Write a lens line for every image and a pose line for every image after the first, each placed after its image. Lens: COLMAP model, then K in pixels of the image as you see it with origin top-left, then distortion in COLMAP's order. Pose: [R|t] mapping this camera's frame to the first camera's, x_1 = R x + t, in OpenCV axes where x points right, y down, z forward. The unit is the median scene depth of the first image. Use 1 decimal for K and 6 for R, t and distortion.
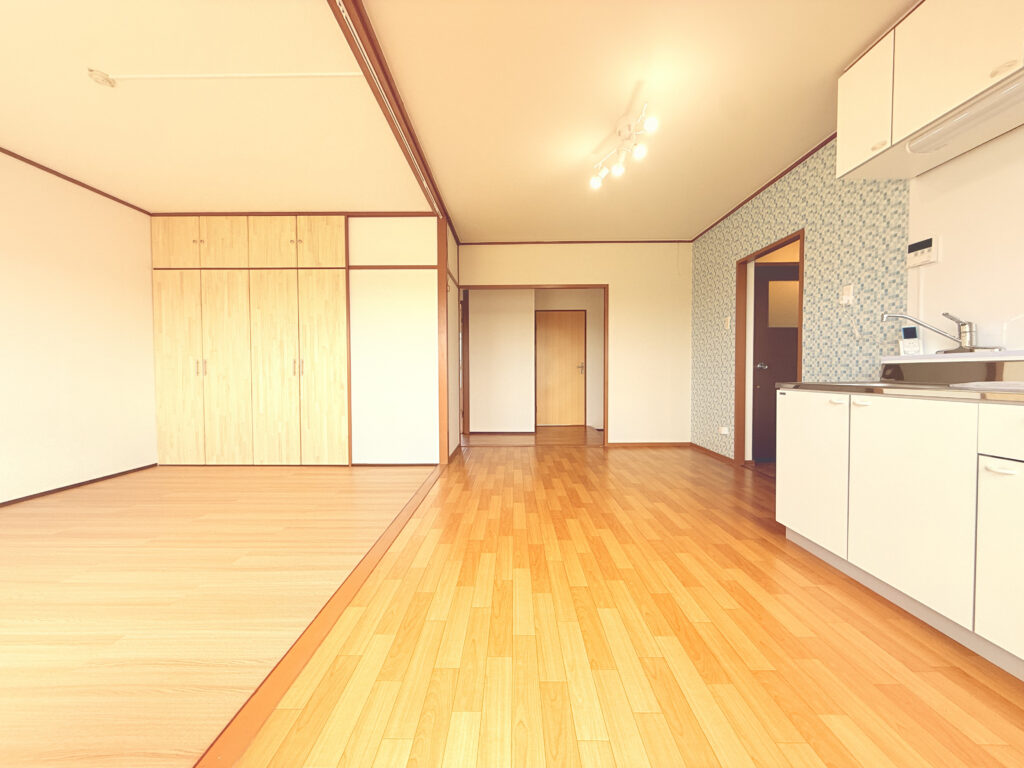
lens RADIAL K [[408.7, 0, 507.4], [0, 408.7, 382.9], [0, 0, 1]] dist [0.002704, -0.000830]
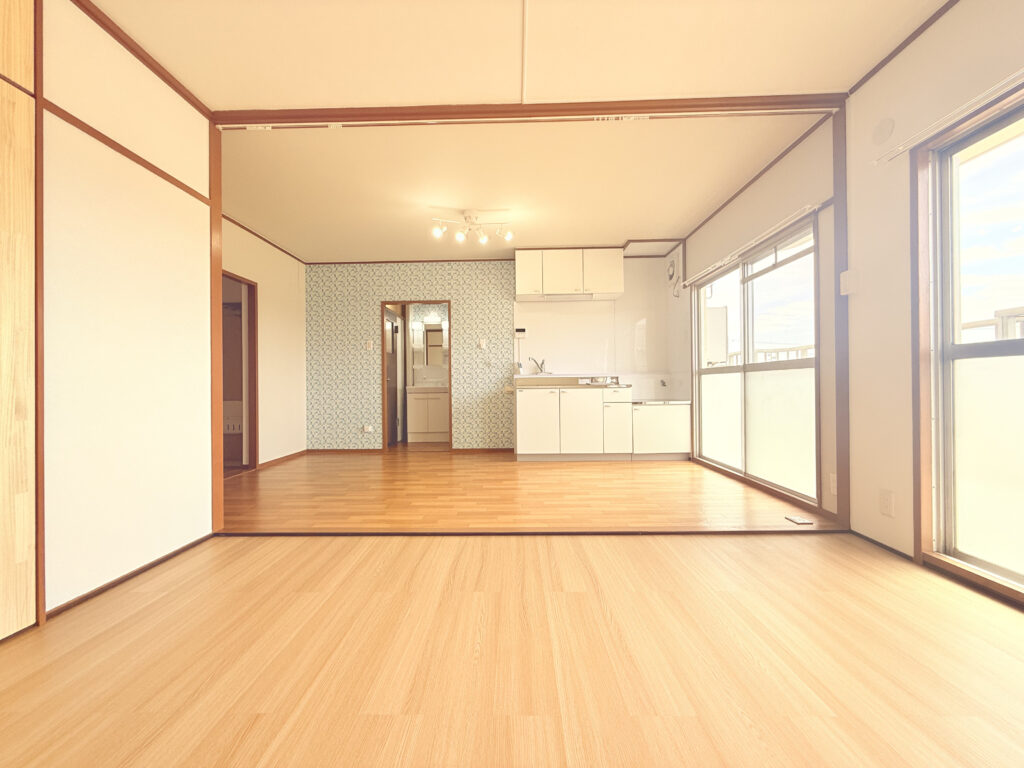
lens RADIAL K [[408.7, 0, 507.1], [0, 408.7, 383.5], [0, 0, 1]] dist [0.002704, -0.000830]
pose [[0.007472, 0.009252, 0.999929, -0.778631], [0.035932, 0.999309, -0.009514, 0.002977], [-0.999326, 0.036001, 0.007134, 0.577409]]
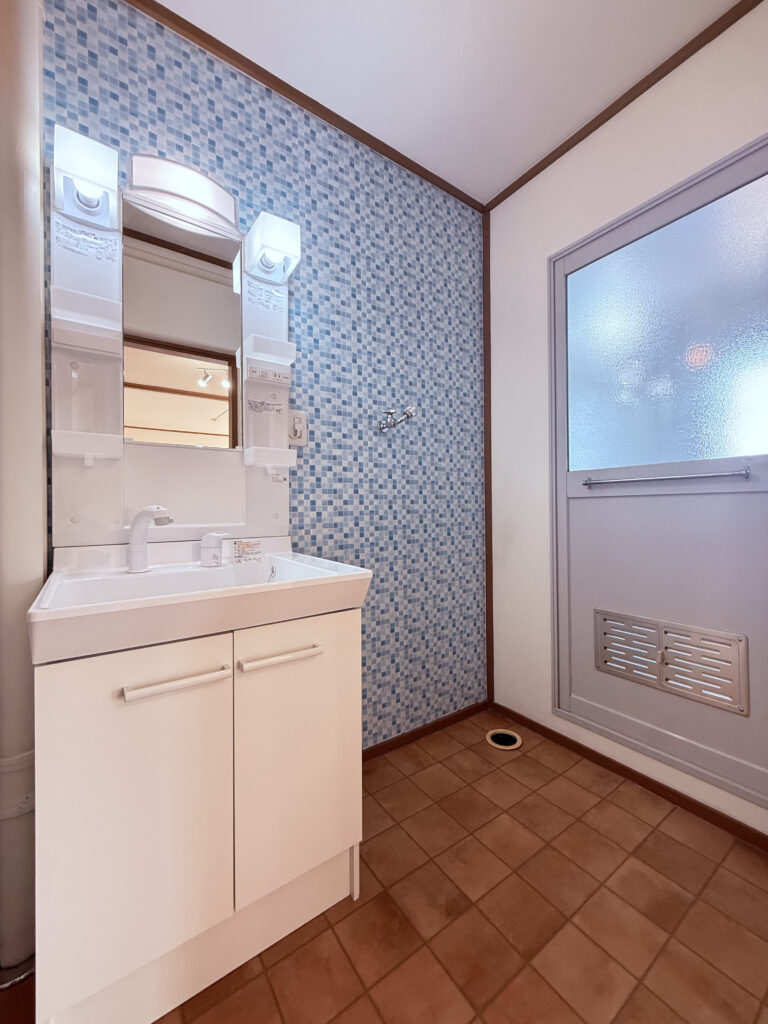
lens RADIAL K [[408.7, 0, 390.0], [0, 408.7, 509.0], [0, 0, 1]] dist [0.002704, -0.000830]
pose [[-0.587405, 0.010146, 0.809230, 0.556599], [0.033042, 0.999388, 0.011455, -0.048940], [-0.808618, 0.033467, -0.587381, 0.949219]]
